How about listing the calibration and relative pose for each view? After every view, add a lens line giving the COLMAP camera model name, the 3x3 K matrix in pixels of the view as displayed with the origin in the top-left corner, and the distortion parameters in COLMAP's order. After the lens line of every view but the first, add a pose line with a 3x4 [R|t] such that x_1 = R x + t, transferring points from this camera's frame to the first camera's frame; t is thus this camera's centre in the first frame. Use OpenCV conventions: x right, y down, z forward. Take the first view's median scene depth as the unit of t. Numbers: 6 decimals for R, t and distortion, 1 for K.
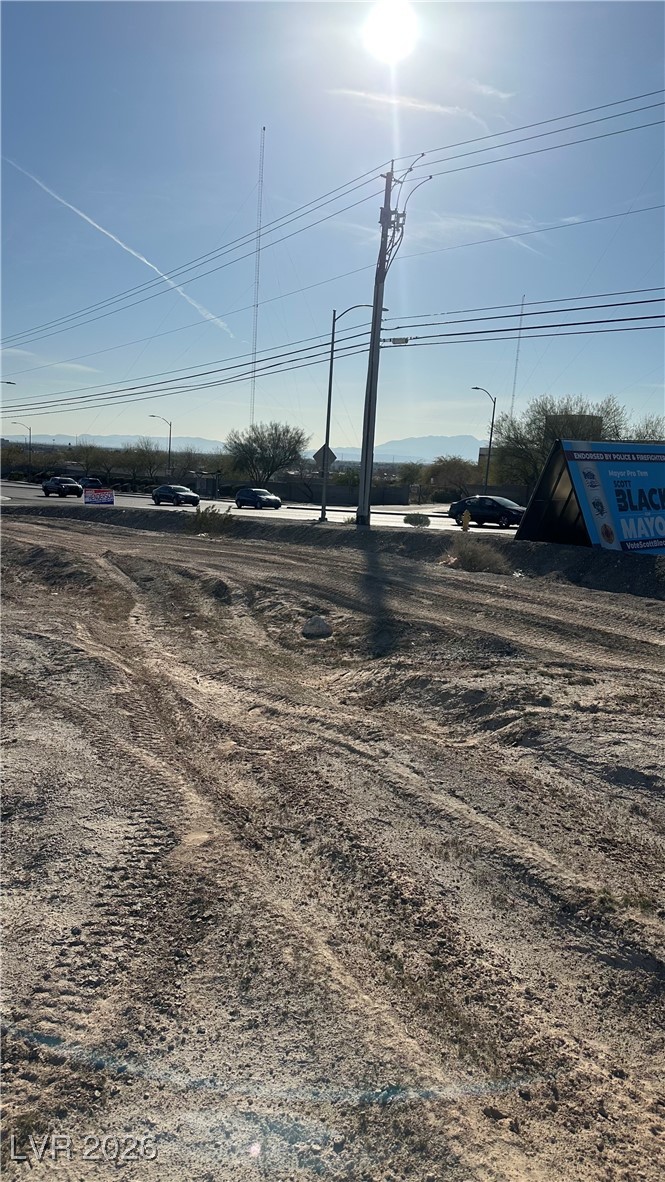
lens RADIAL K [[835.4, 0, 332.5], [0, 835.4, 591.0], [0, 0, 1]] dist [0.138677, 0.001261]
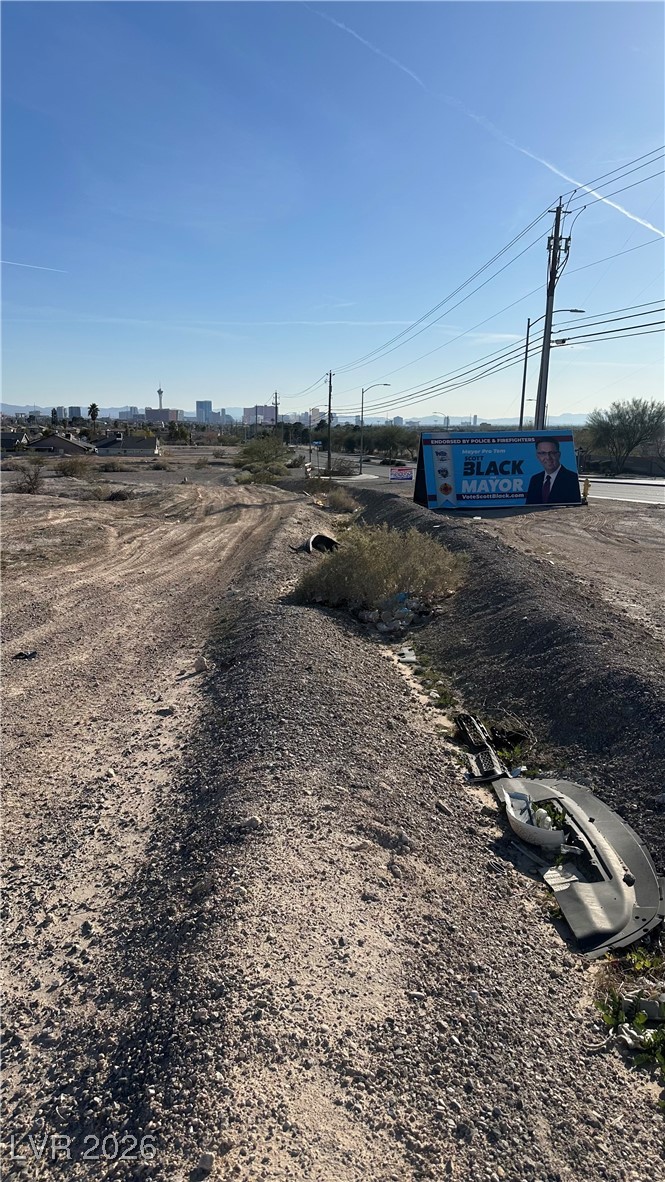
lens RADIAL K [[835.4, 0, 332.5], [0, 835.4, 591.0], [0, 0, 1]] dist [0.138677, 0.001261]
pose [[0.849920, 0.063686, -0.523049, 0.907657], [-0.050858, 0.997949, 0.038869, 0.070463], [0.524452, -0.006434, 0.851416, -0.458919]]
